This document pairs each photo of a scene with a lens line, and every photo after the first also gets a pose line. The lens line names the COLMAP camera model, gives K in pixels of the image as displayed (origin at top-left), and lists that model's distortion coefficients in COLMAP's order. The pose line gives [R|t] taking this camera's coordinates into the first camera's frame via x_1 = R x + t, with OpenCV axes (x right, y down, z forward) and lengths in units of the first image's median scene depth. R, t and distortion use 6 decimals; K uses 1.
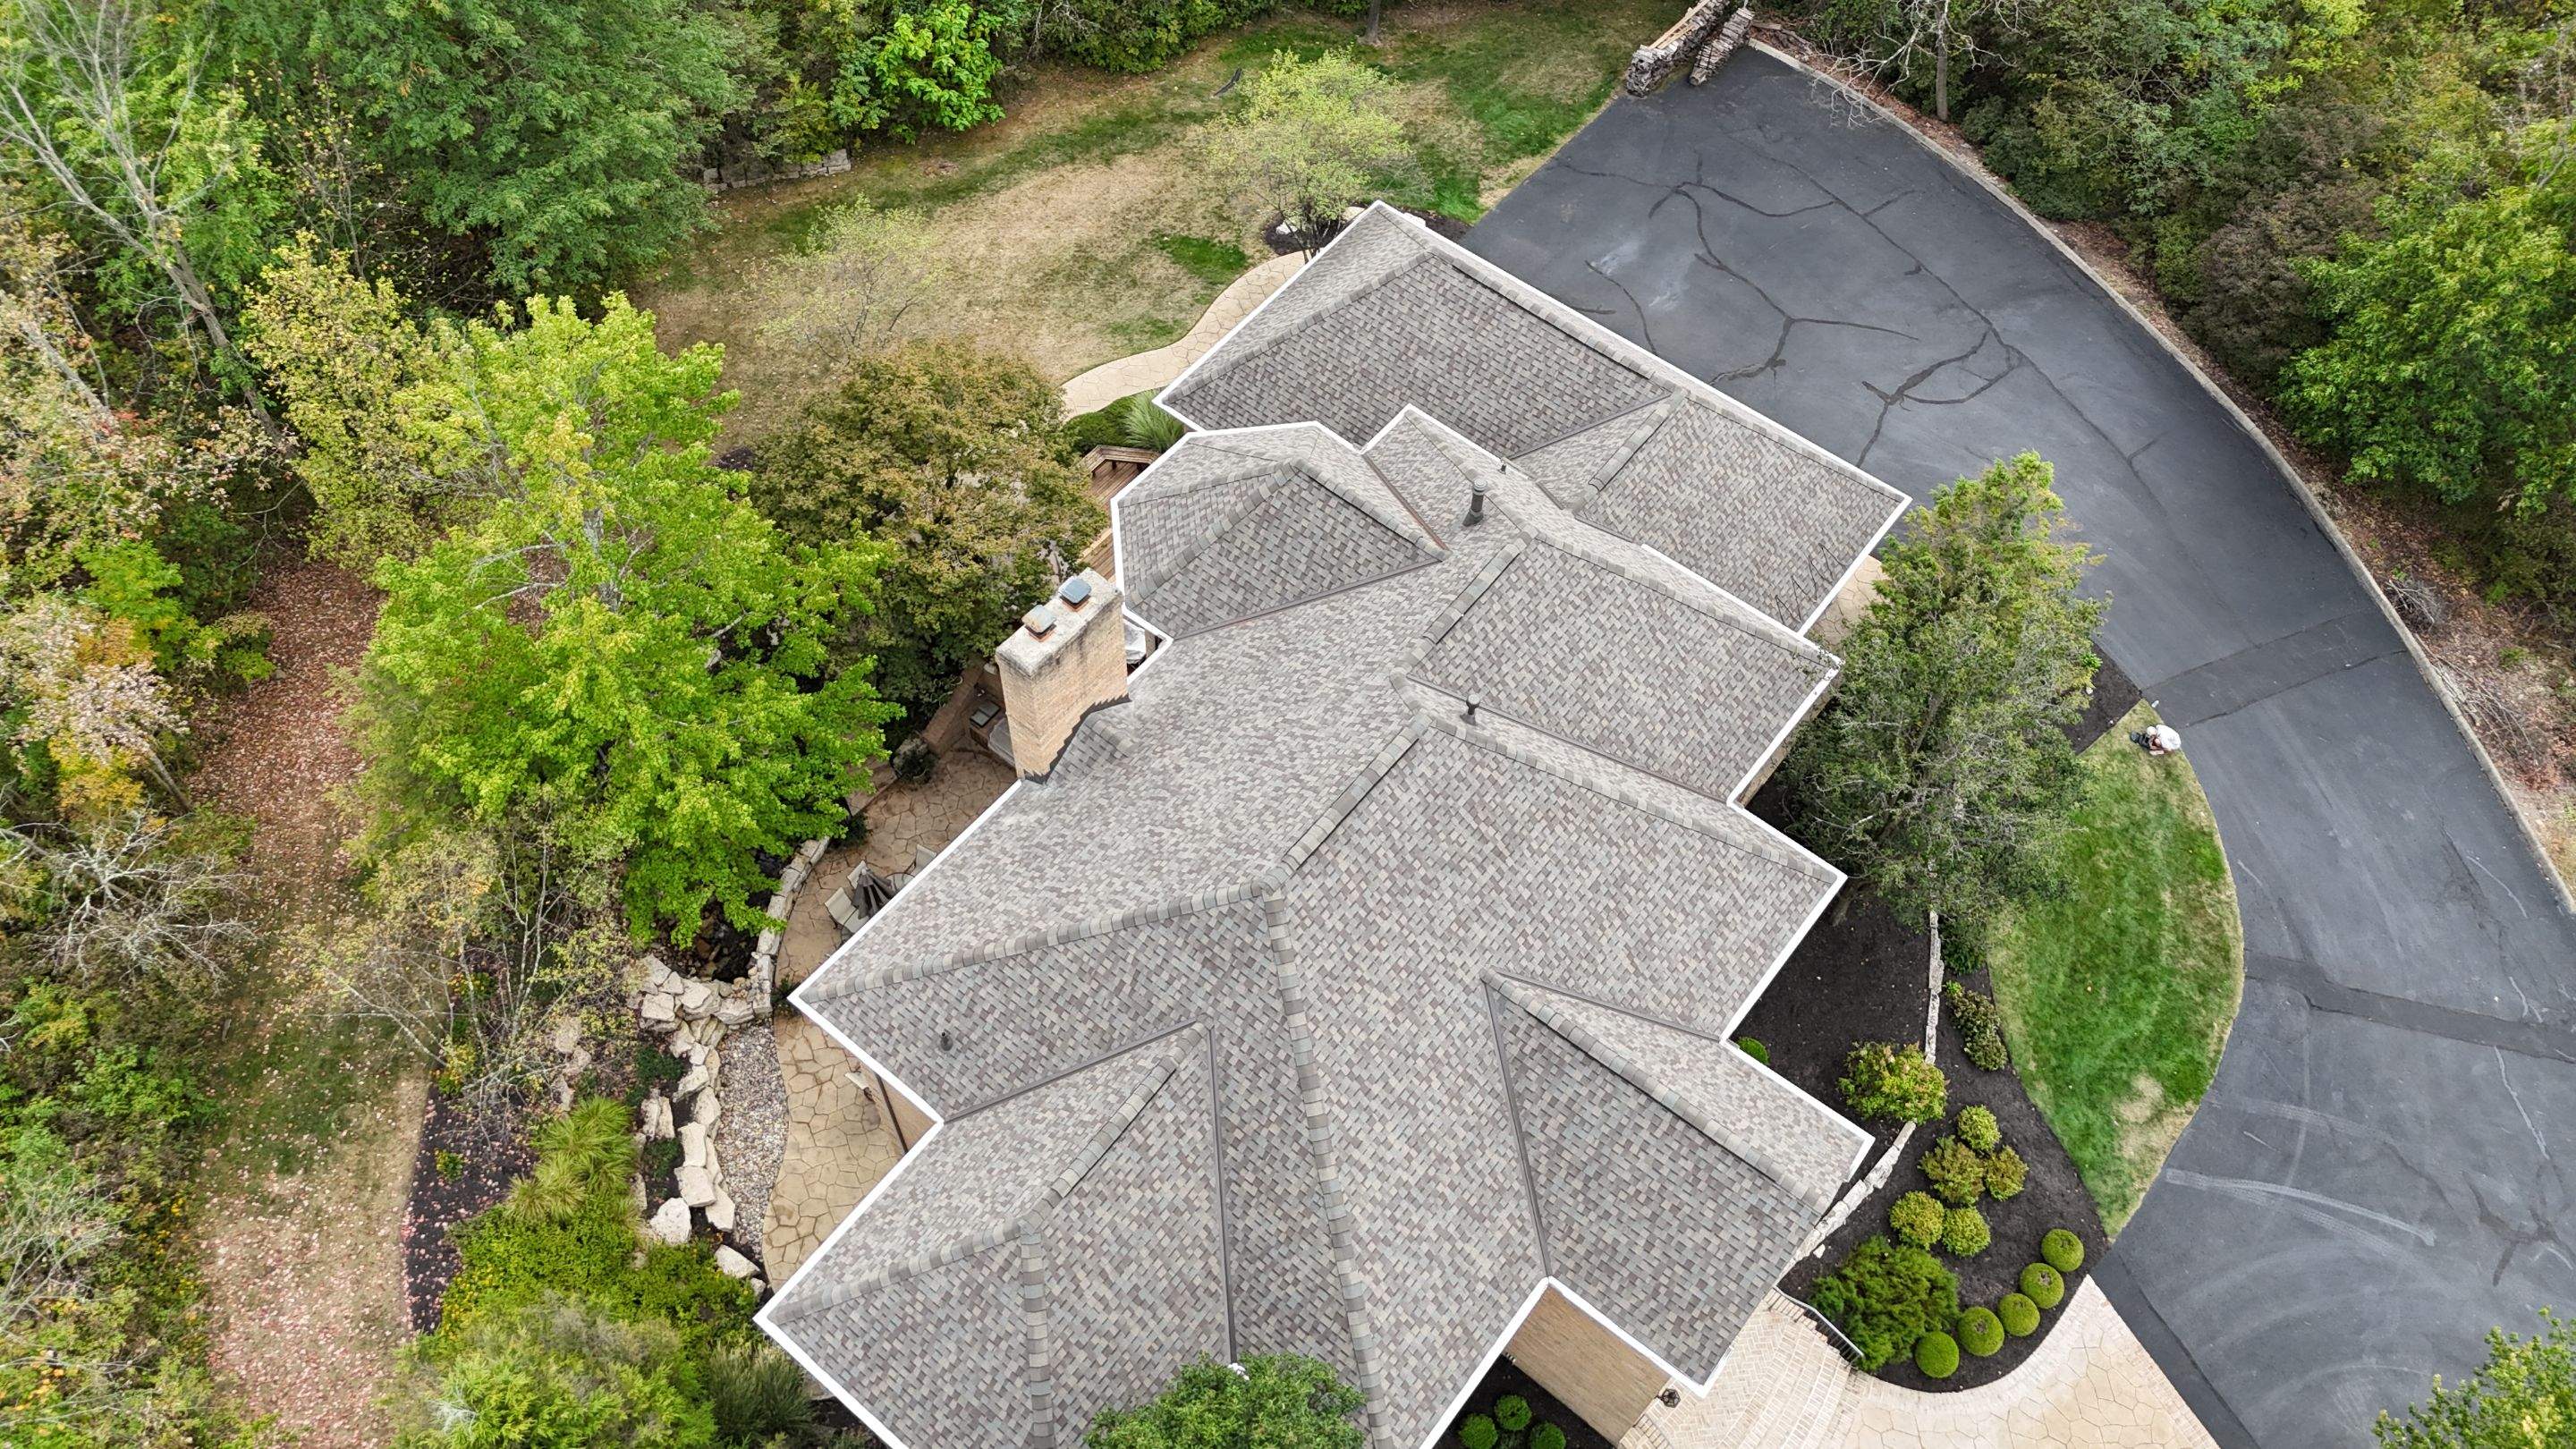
lens RADIAL K [[1894.8, 0, 1286.8], [0, 1894.8, 718.9], [0, 0, 1]] dist [0.080098, -0.078967]
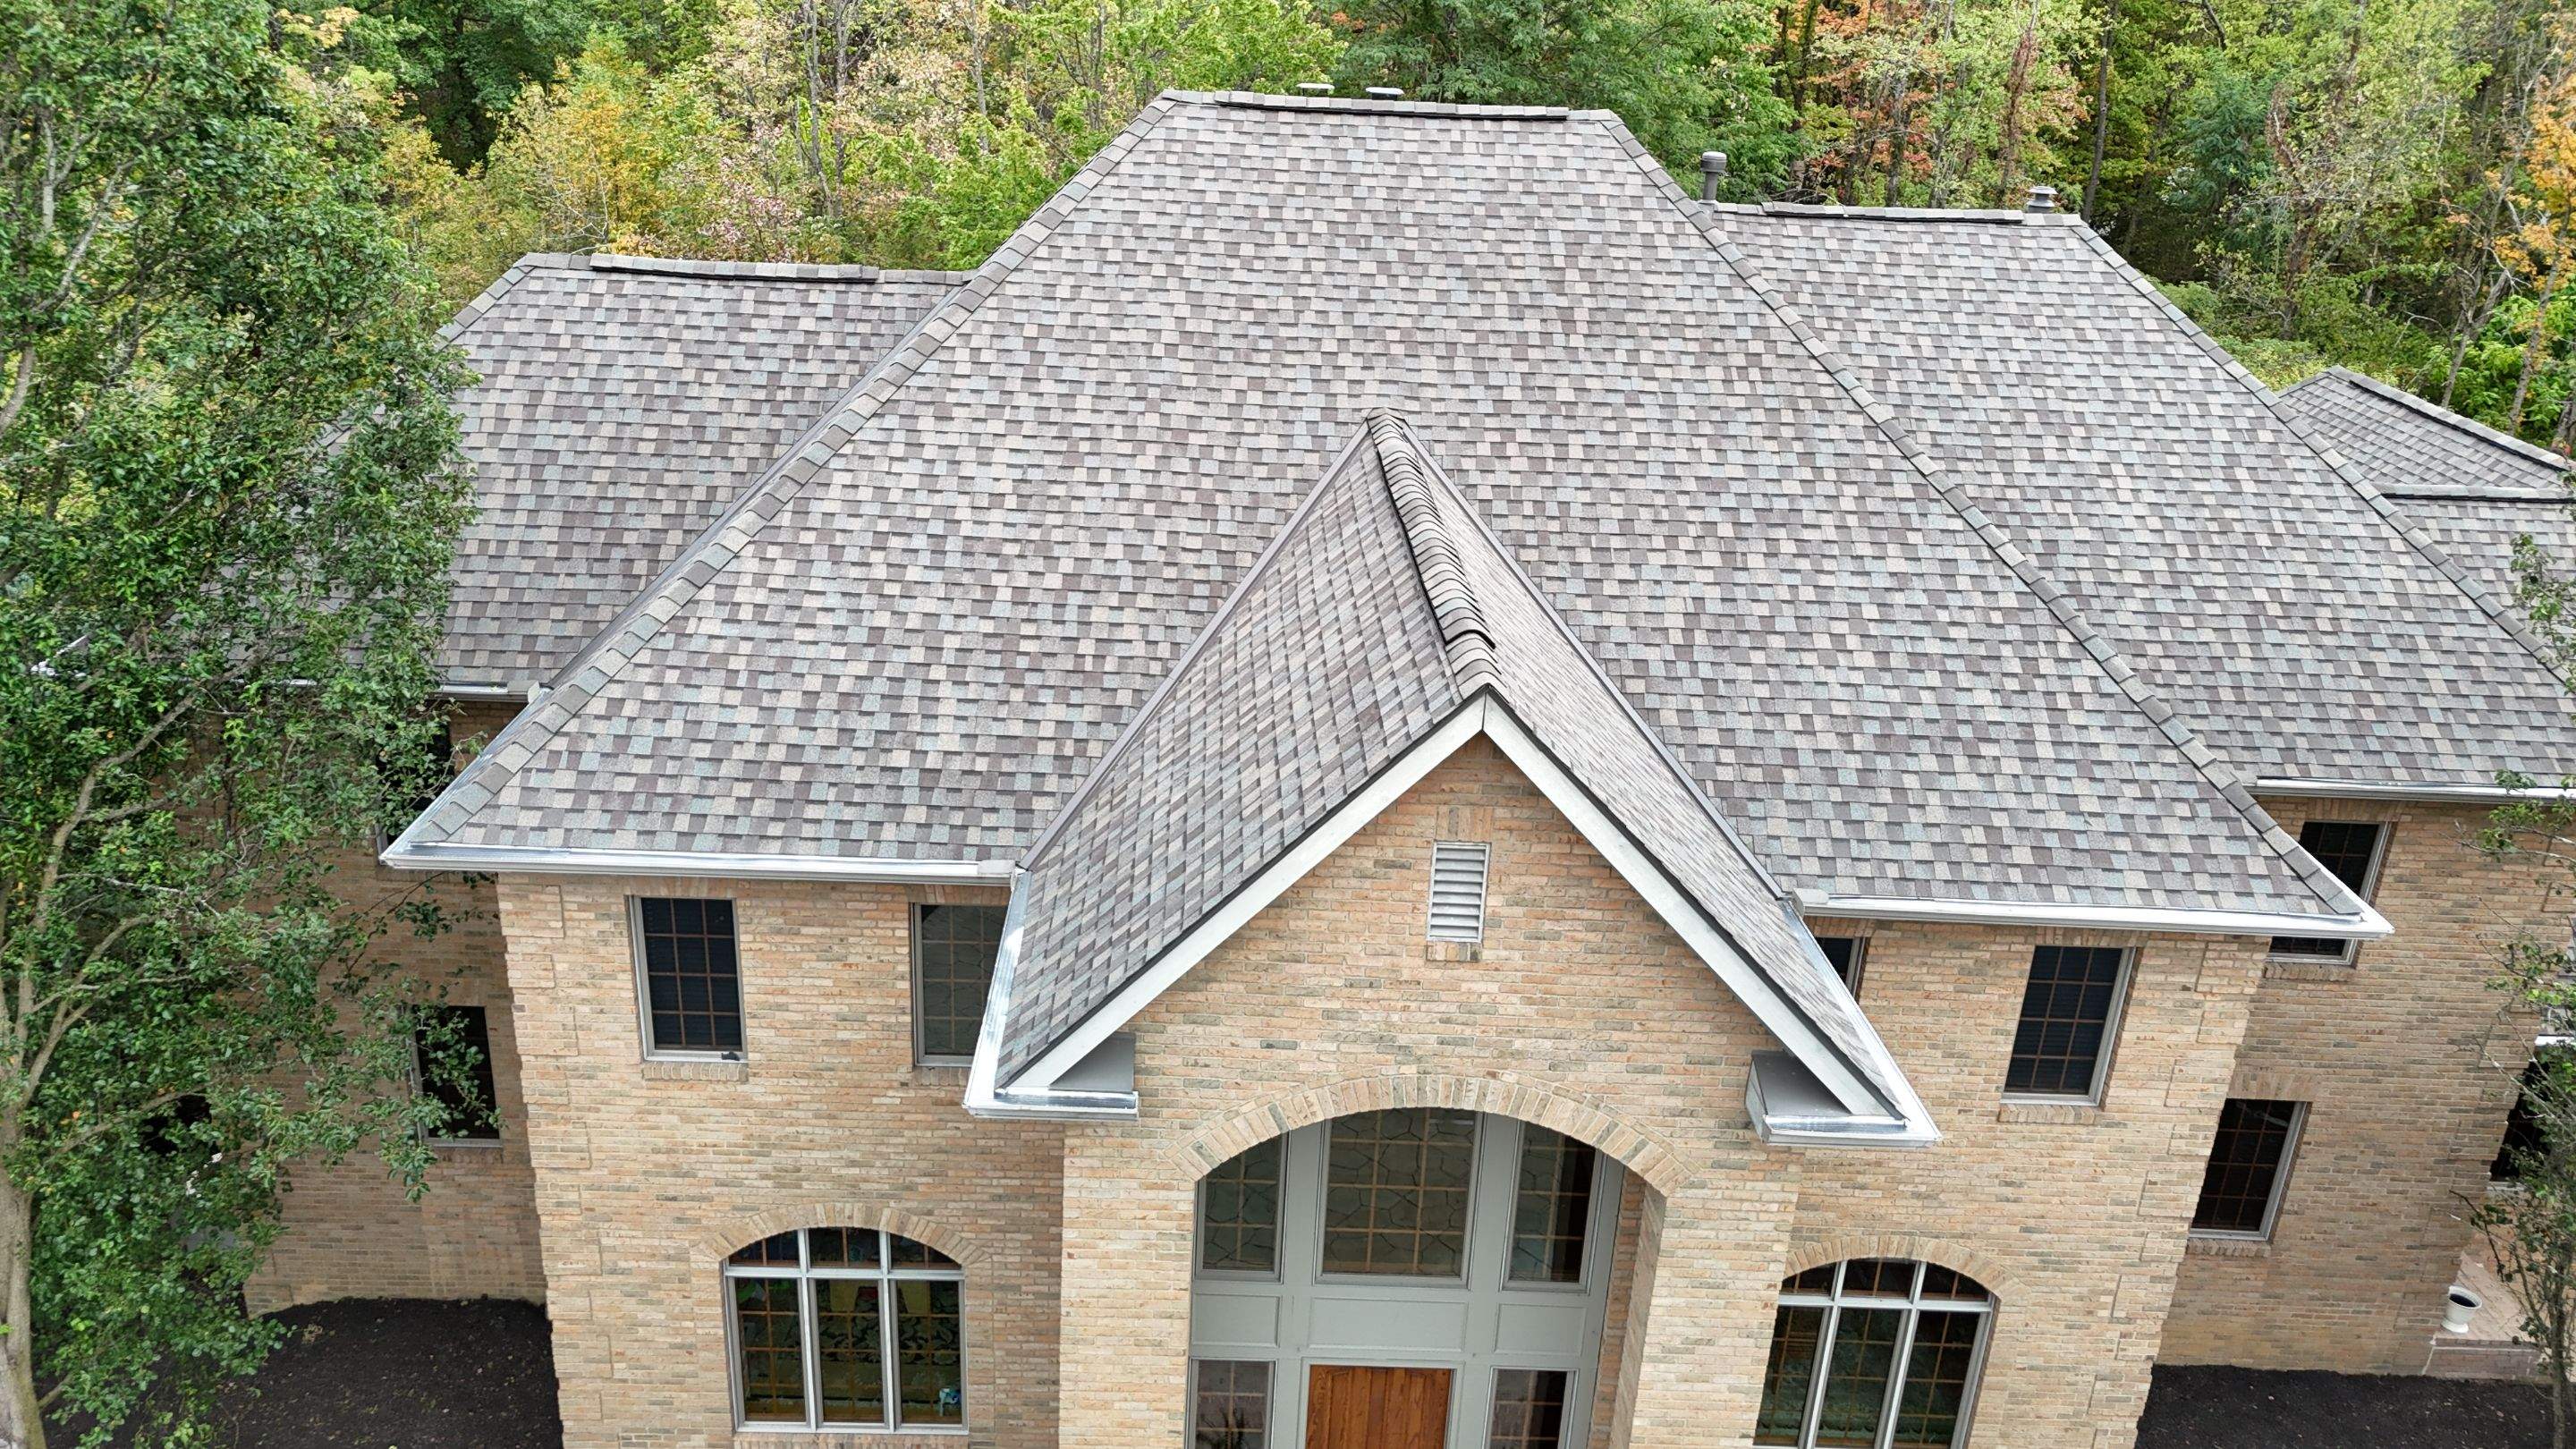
lens RADIAL K [[1894.8, 0, 1284.0], [0, 1894.8, 722.4], [0, 0, 1]] dist [0.080098, -0.078967]
pose [[0.639096, 0.285348, -0.714236, 0.459465], [-0.658304, 0.683159, -0.316117, 0.356977], [0.397733, 0.672214, 0.624450, 0.710669]]
